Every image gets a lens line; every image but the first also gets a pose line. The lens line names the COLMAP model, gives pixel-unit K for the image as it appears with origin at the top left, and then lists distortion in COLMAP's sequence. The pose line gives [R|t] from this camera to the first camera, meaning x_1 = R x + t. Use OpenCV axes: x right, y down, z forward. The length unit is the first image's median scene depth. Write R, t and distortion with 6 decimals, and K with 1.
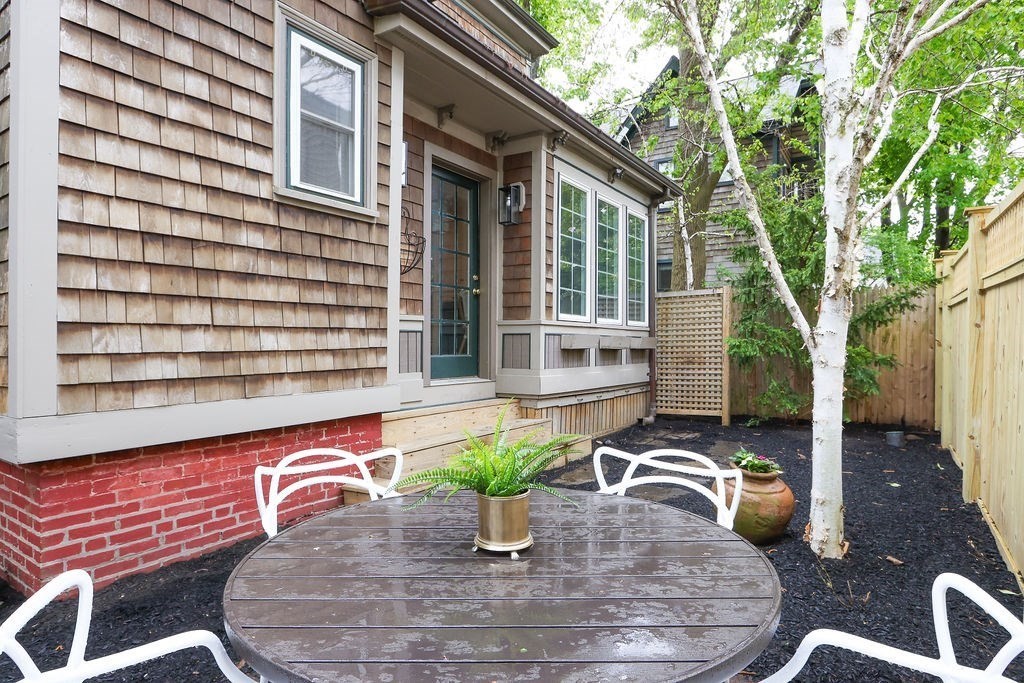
lens RADIAL K [[563.3, 0, 512.0], [0, 563.3, 341.5], [0, 0, 1]] dist [-0.004548, -0.000698]
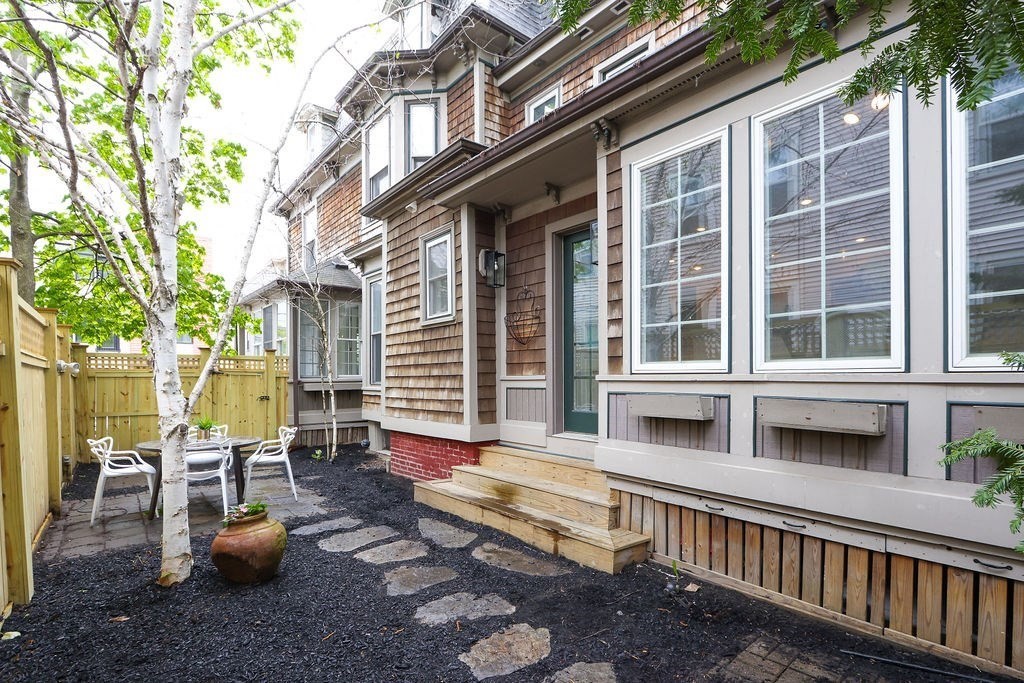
lens RADIAL K [[478.2, 0, 512.7], [0, 478.2, 380.2], [0, 0, 1]] dist [-0.012849, 0.000191]
pose [[-0.260292, -0.000177, -0.965530, 1.409662], [0.001530, 0.999999, -0.000596, -0.060715], [0.965529, -0.001633, -0.260291, 2.042864]]
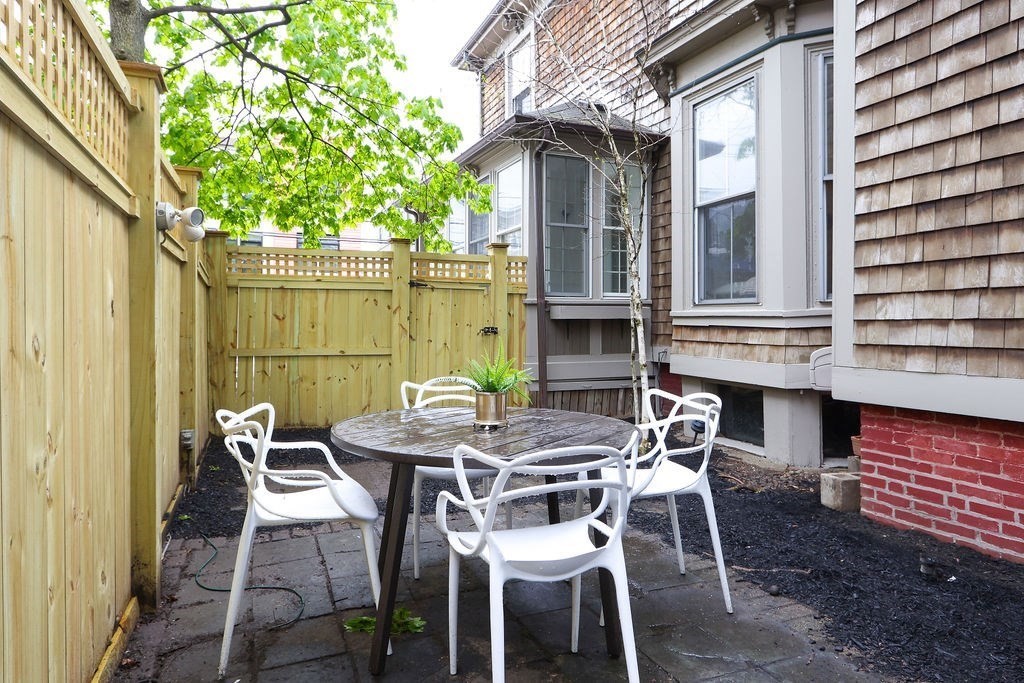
lens RADIAL K [[606.7, 0, 511.0], [0, 606.7, 314.5], [0, 0, 1]] dist [-0.007248, -0.002316]
pose [[-0.532571, -0.018490, -0.846184, 0.650807], [-0.006272, 0.999820, -0.017899, 0.033450], [0.846362, -0.004225, -0.532591, 0.897178]]
